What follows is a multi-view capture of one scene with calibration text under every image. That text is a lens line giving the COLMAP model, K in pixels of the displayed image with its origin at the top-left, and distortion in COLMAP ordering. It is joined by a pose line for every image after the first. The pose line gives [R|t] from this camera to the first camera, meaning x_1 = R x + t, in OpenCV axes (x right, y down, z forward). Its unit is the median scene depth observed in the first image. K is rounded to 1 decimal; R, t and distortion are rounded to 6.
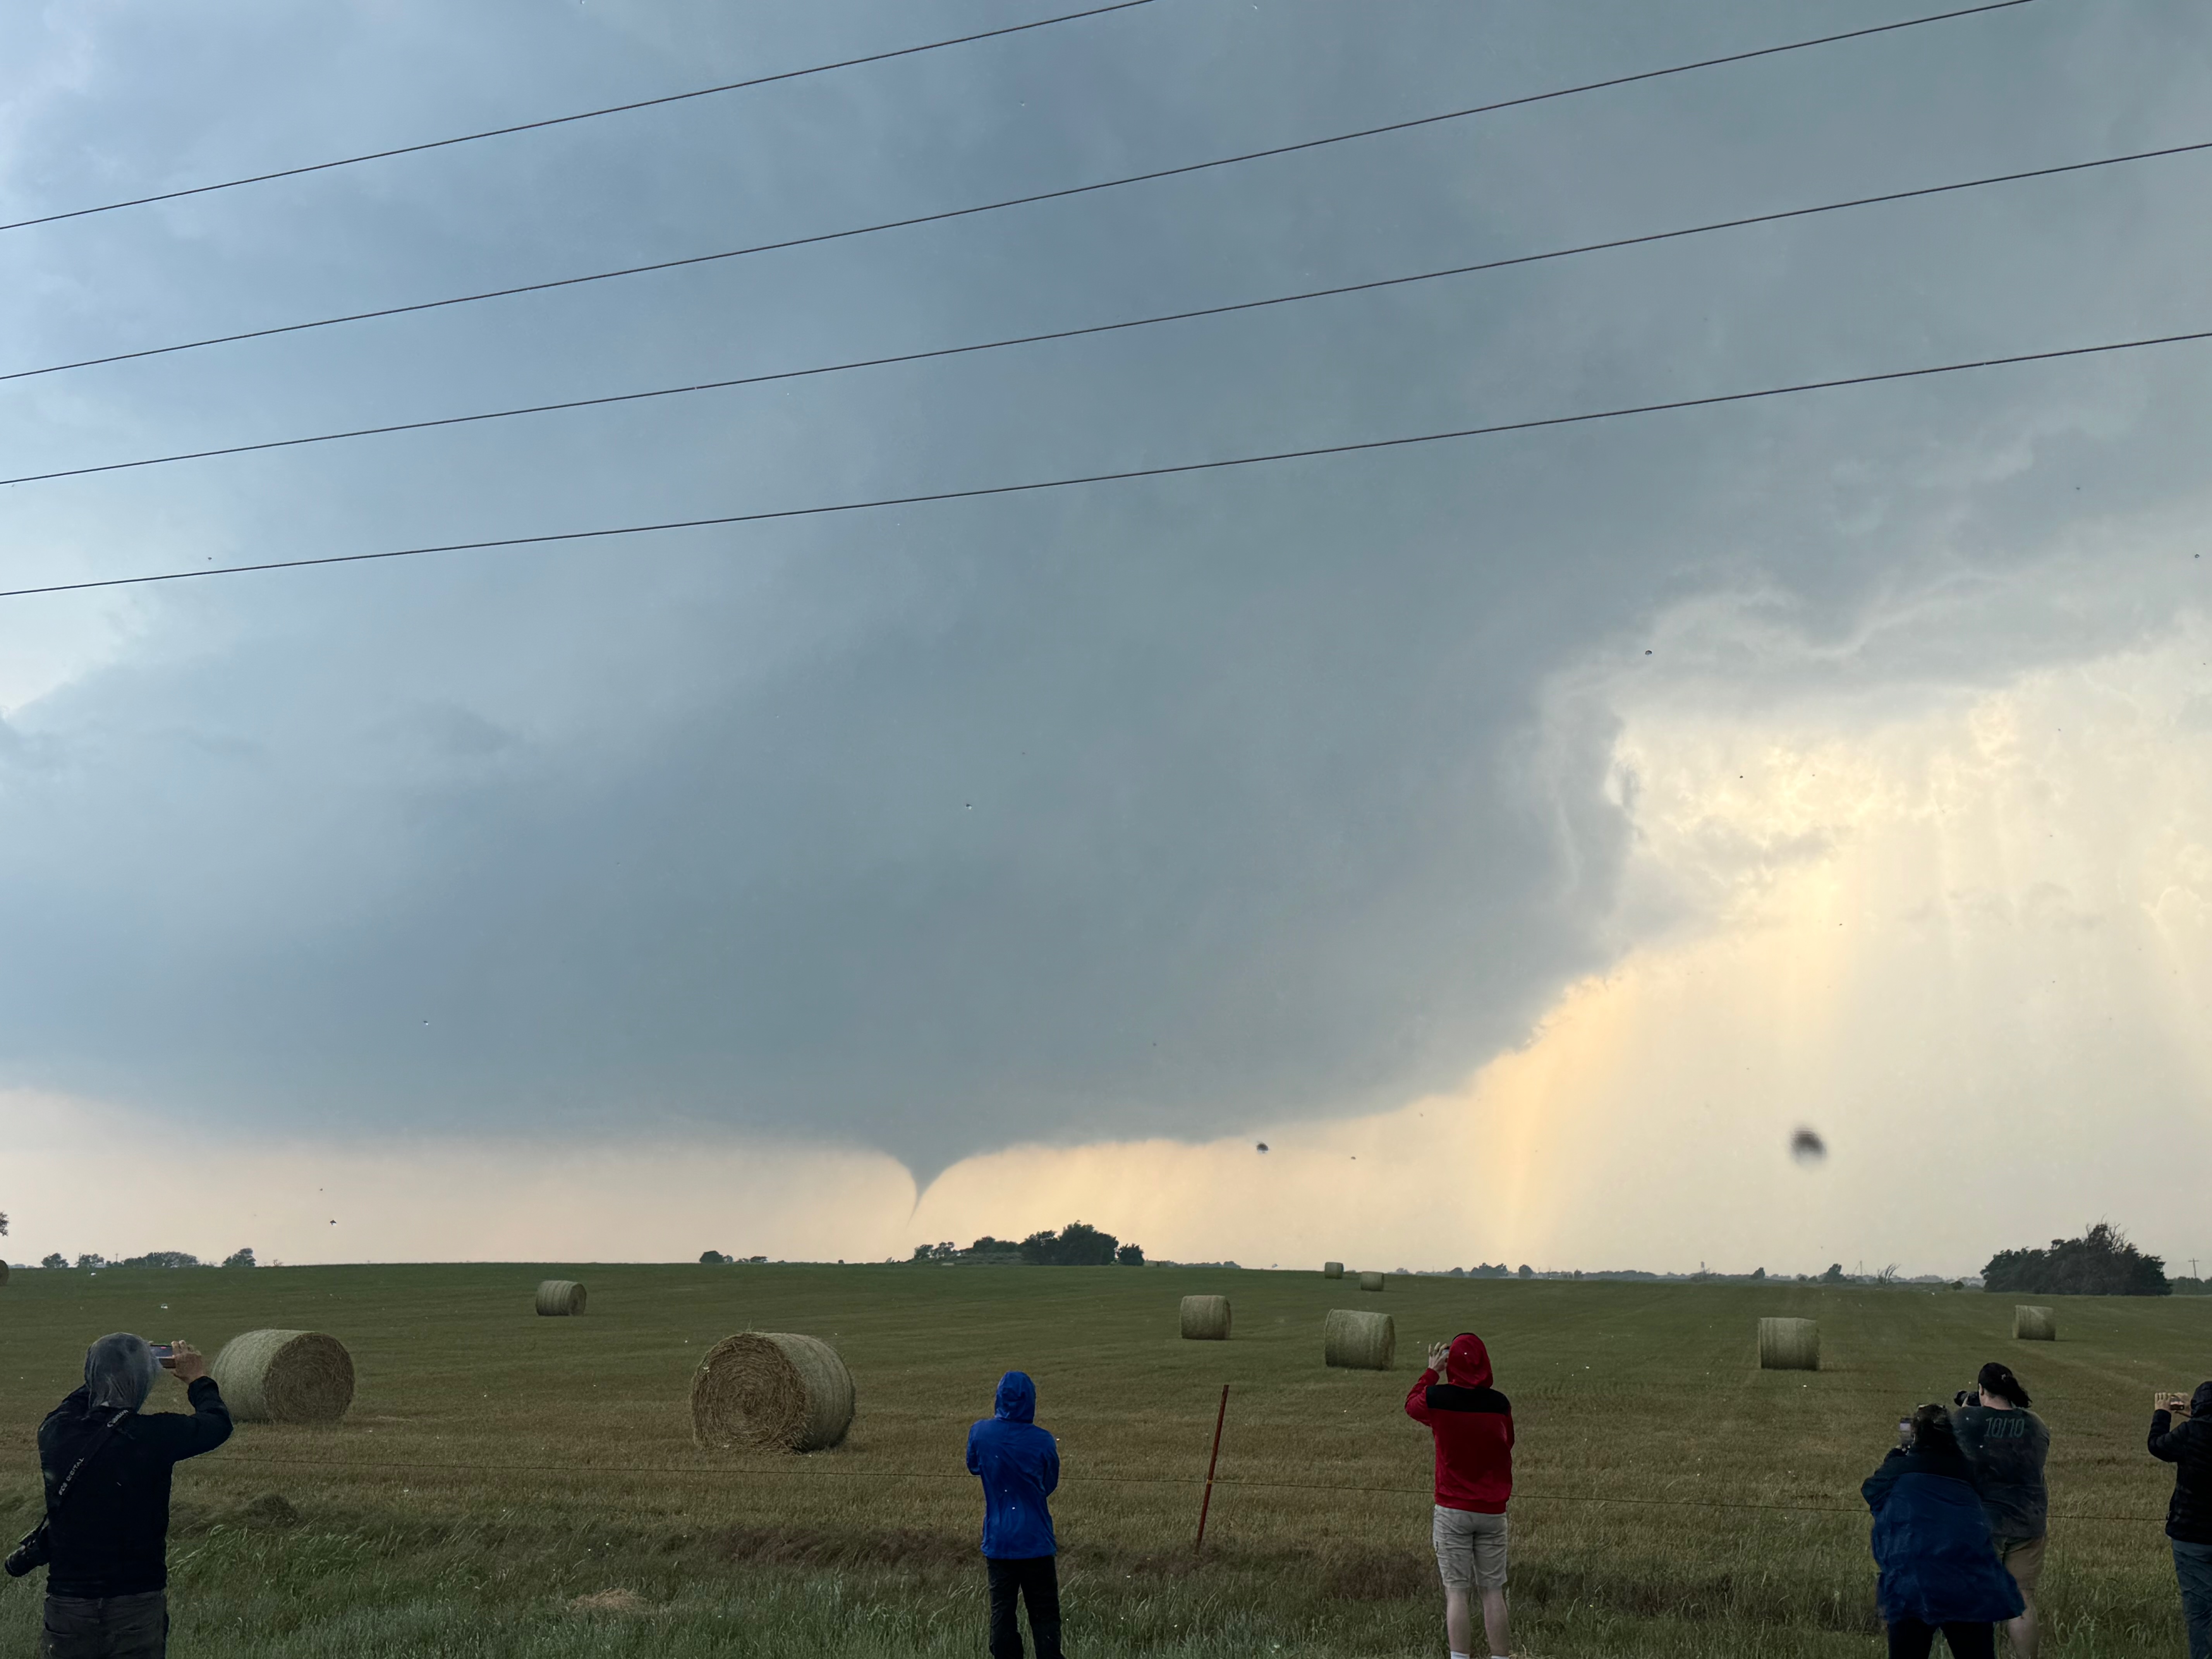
lens RADIAL K [[2431.5, 0, 1133.0], [0, 2431.5, 793.4], [0, 0, 1]] dist [0.084599, 0.000000]
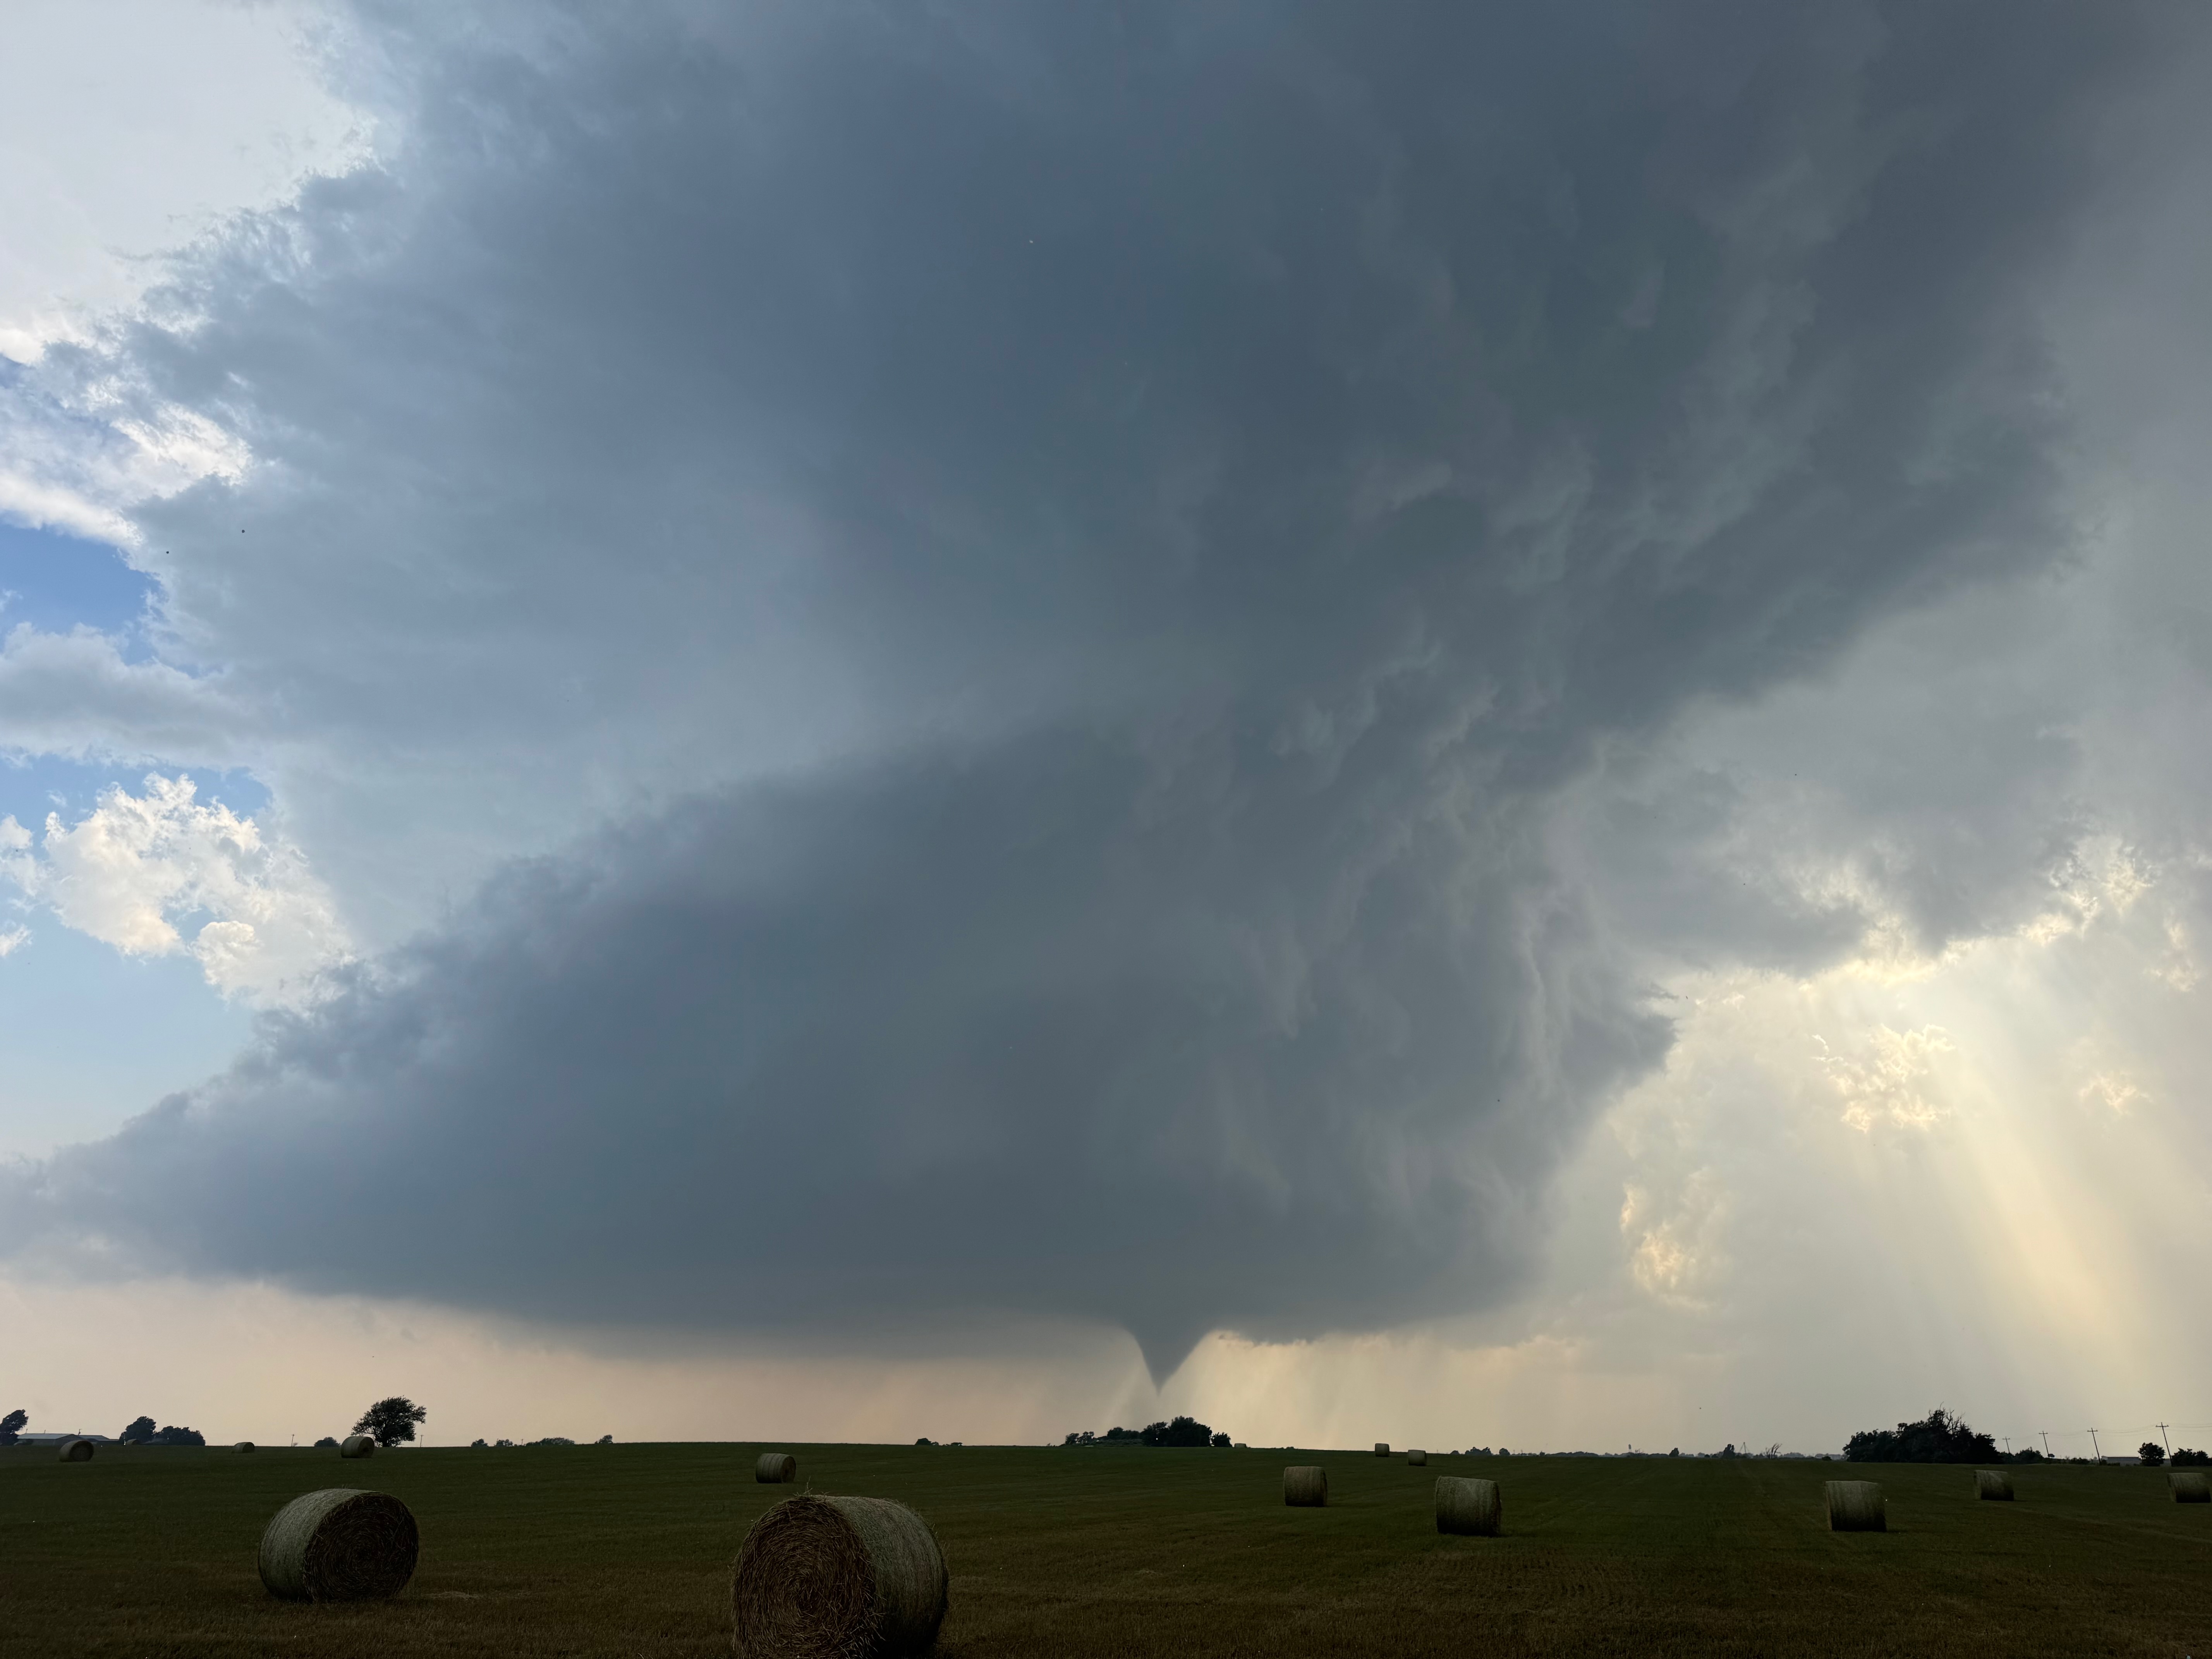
lens RADIAL K [[1552.0, 0, 1098.8], [0, 1552.0, 807.9], [0, 0, 1]] dist [0.024370, -0.033184]
pose [[0.997541, -0.029124, -0.063742, -0.007906], [0.015801, 0.979606, -0.200305, 0.030735], [0.068276, 0.198805, 0.977658, 0.137652]]
